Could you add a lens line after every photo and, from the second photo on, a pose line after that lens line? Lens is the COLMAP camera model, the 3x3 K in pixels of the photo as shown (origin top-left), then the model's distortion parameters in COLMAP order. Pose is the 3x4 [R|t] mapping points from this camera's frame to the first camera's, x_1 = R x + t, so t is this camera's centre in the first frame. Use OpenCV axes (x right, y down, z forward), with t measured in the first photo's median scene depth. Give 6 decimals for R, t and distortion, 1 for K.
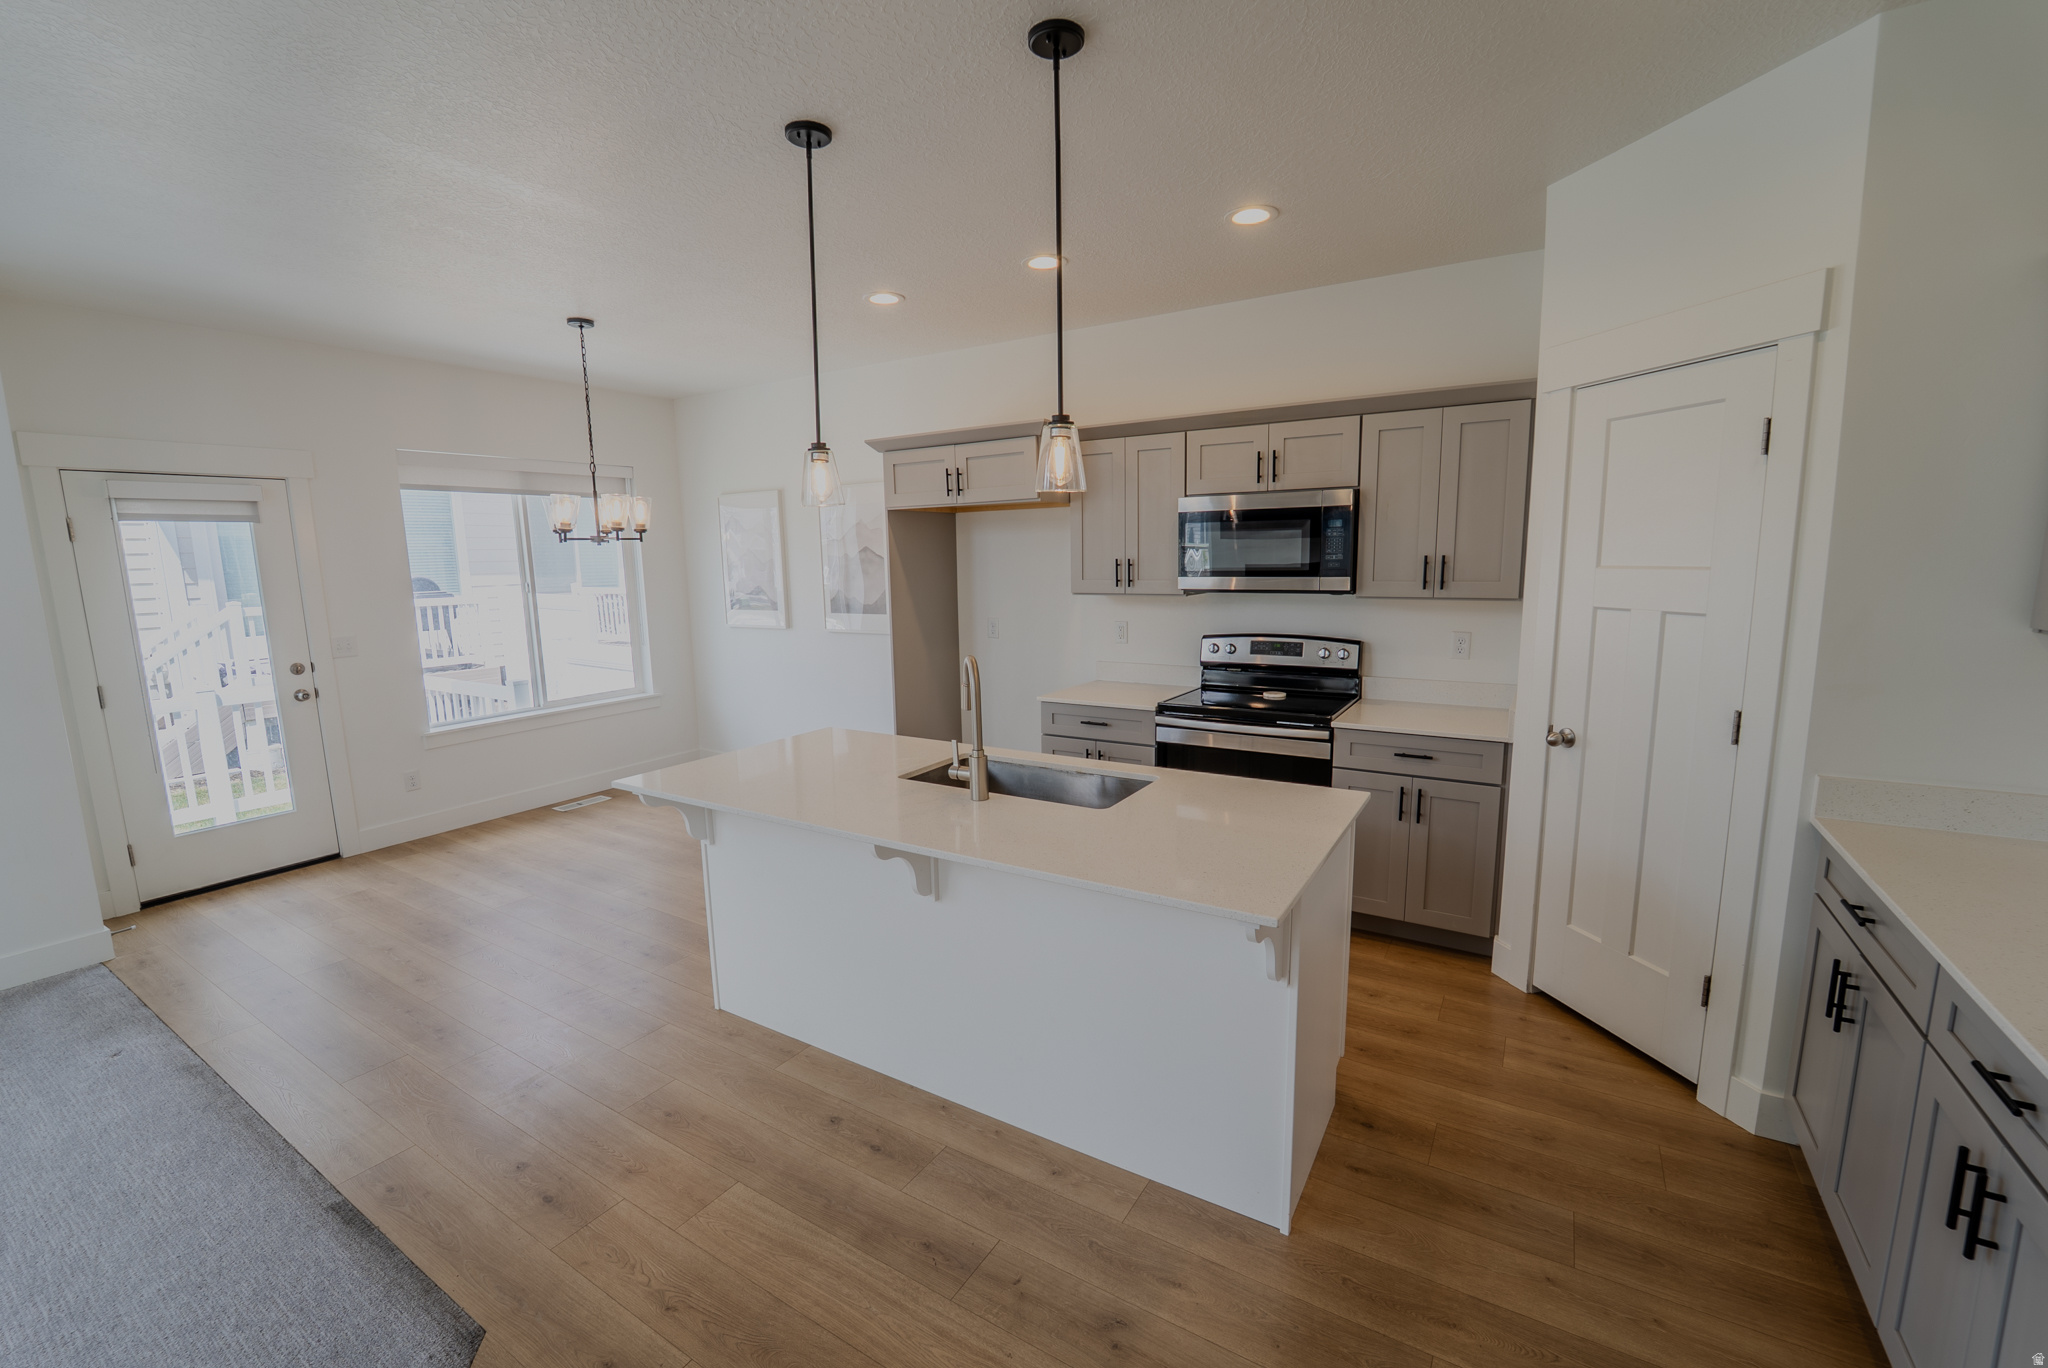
lens RADIAL K [[839.0, 0, 1029.5], [0, 839.0, 682.9], [0, 0, 1]] dist [-0.019725, -0.000112]
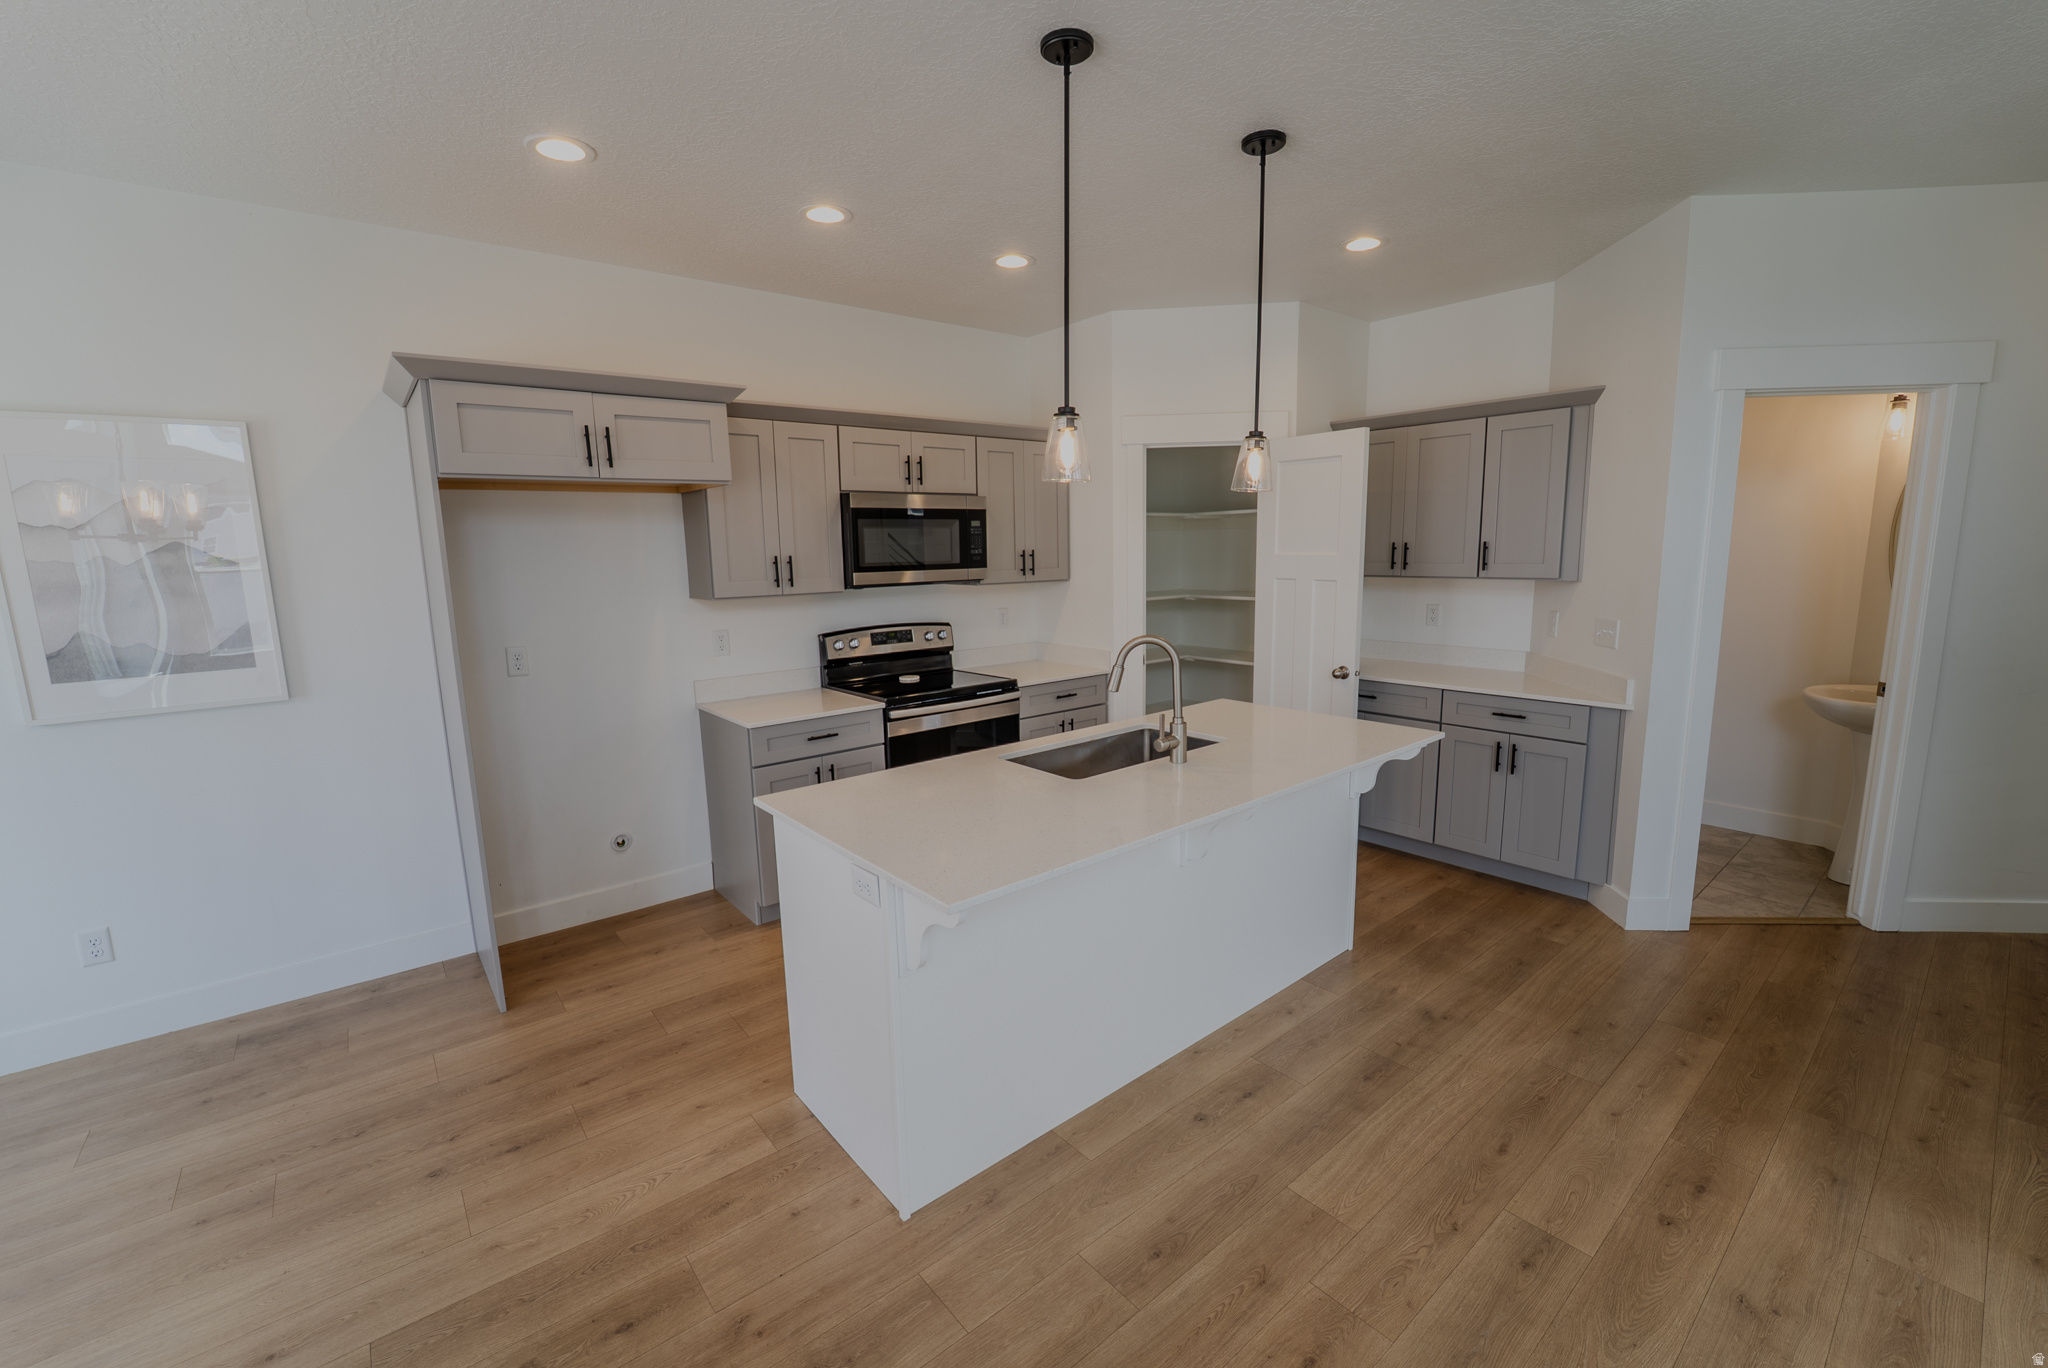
lens RADIAL K [[837.7, 0, 1024.0], [0, 837.7, 684.0], [0, 0, 1]] dist [-0.019852, -0.000140]
pose [[0.325600, -0.141994, 0.934784, -0.801367], [0.156395, 0.983128, 0.094863, -0.068830], [-0.932483, 0.115309, 0.342314, 0.563935]]
